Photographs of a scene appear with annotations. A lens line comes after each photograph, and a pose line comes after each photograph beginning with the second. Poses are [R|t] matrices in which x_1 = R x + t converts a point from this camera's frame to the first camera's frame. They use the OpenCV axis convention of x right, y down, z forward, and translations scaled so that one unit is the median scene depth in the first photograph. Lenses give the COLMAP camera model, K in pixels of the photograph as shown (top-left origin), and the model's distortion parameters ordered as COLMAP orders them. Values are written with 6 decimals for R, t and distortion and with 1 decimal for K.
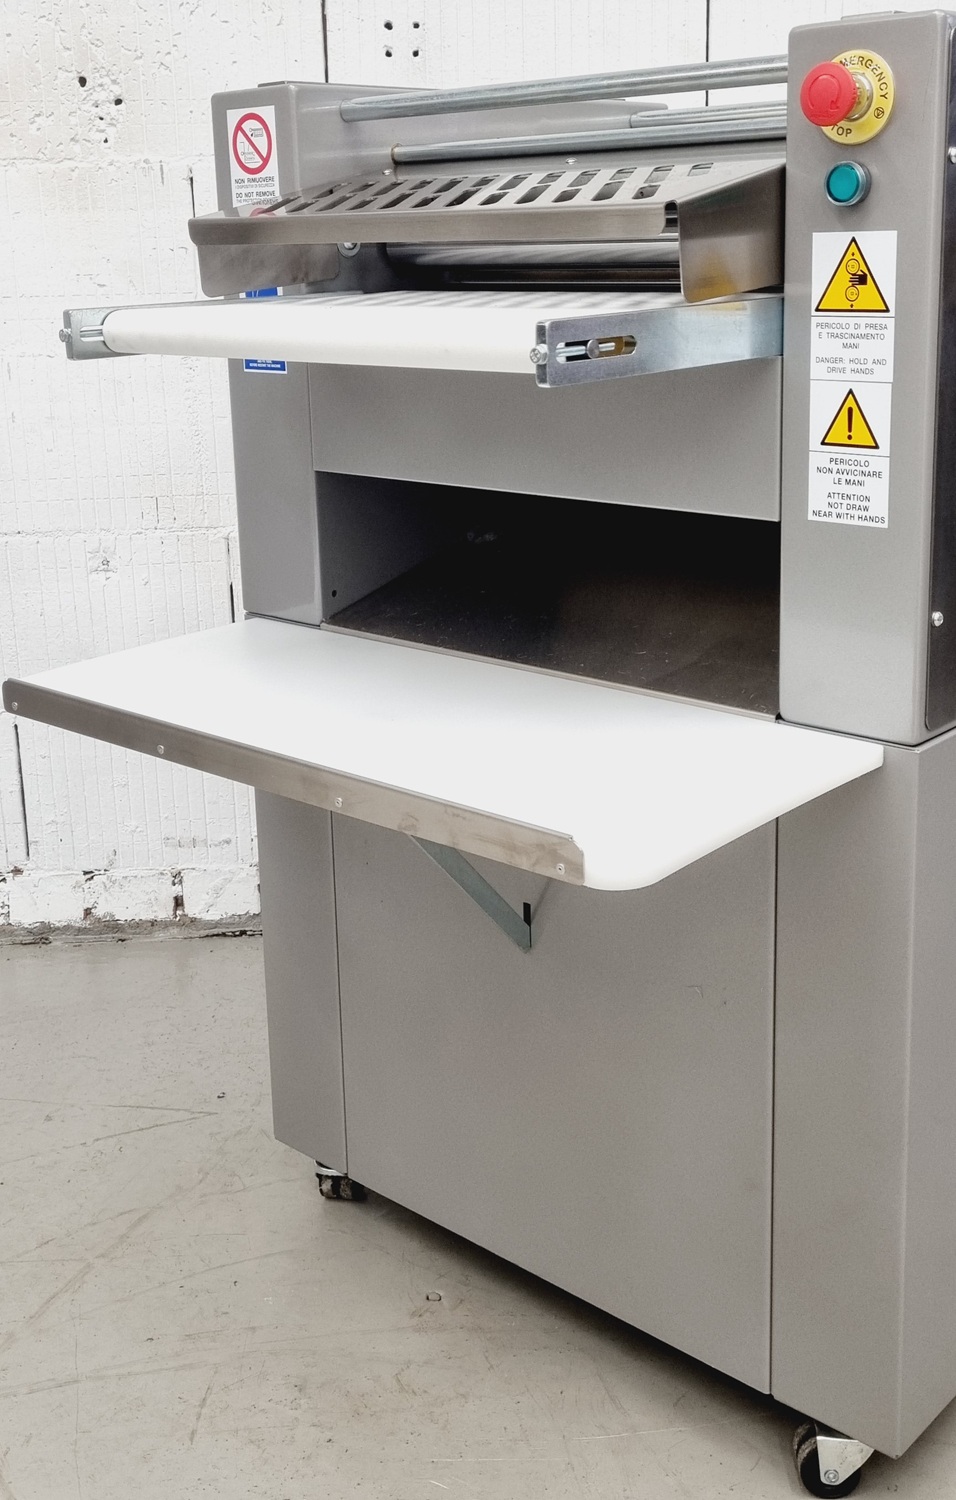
lens RADIAL K [[1700.1, 0, 454.5], [0, 1700.1, 620.3], [0, 0, 1]] dist [0.039376, -0.005036]
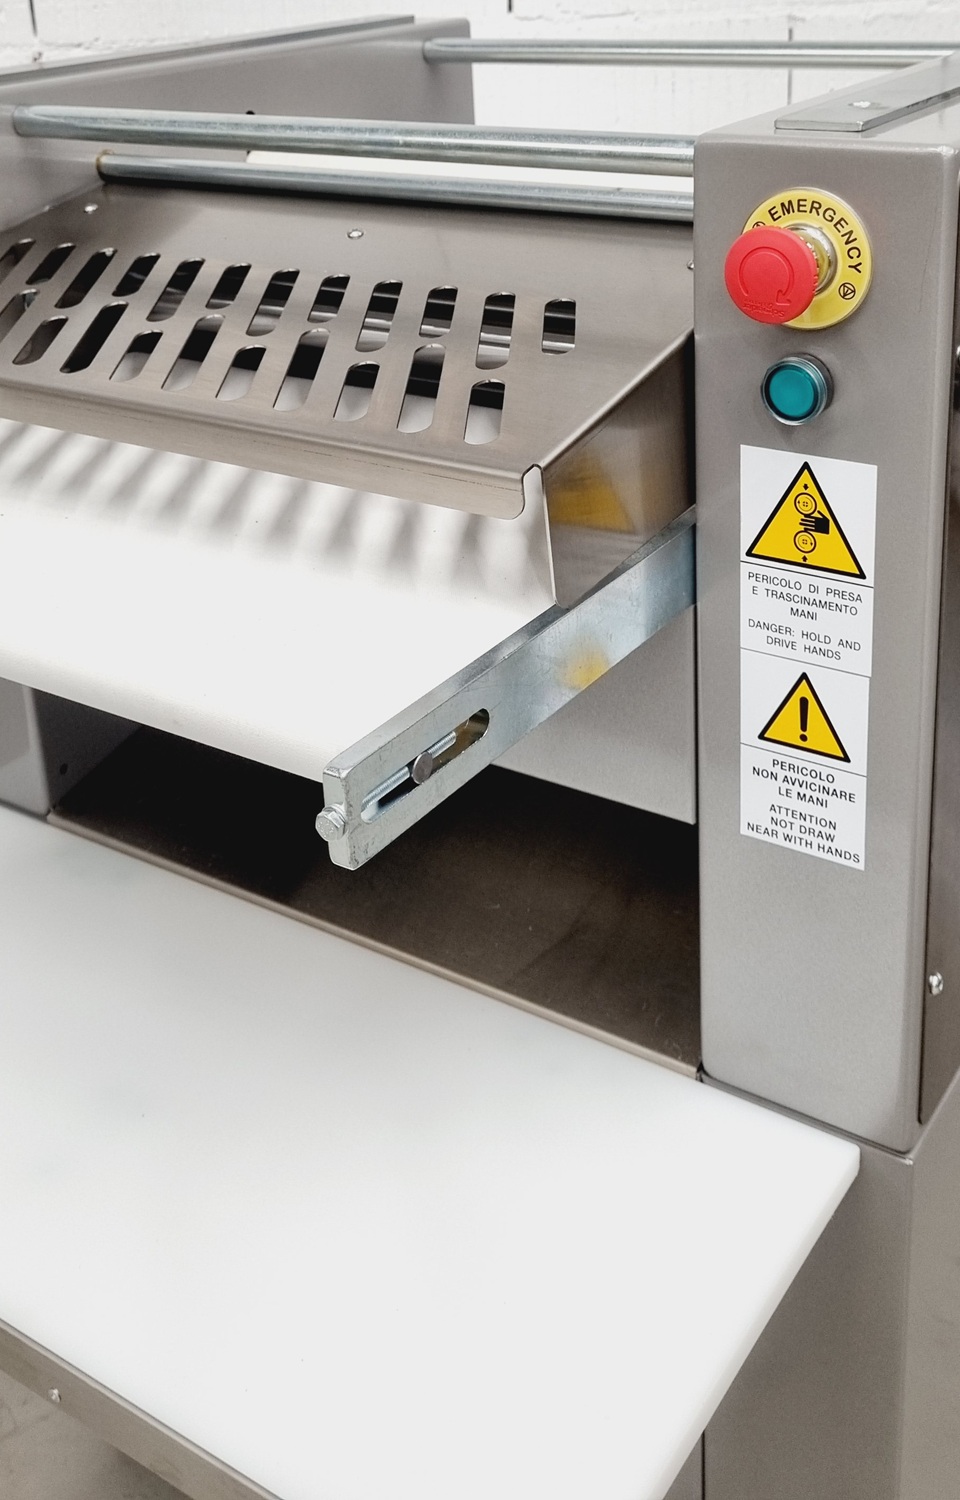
lens RADIAL K [[1645.2, 0, 486.3], [0, 1645.2, 459.1], [0, 0, 1]] dist [0.021631, -0.009182]
pose [[0.988466, -0.065815, 0.136398, 0.027974], [0.052116, 0.993451, 0.101681, -0.280154], [-0.142196, -0.093400, 0.985422, 0.383466]]
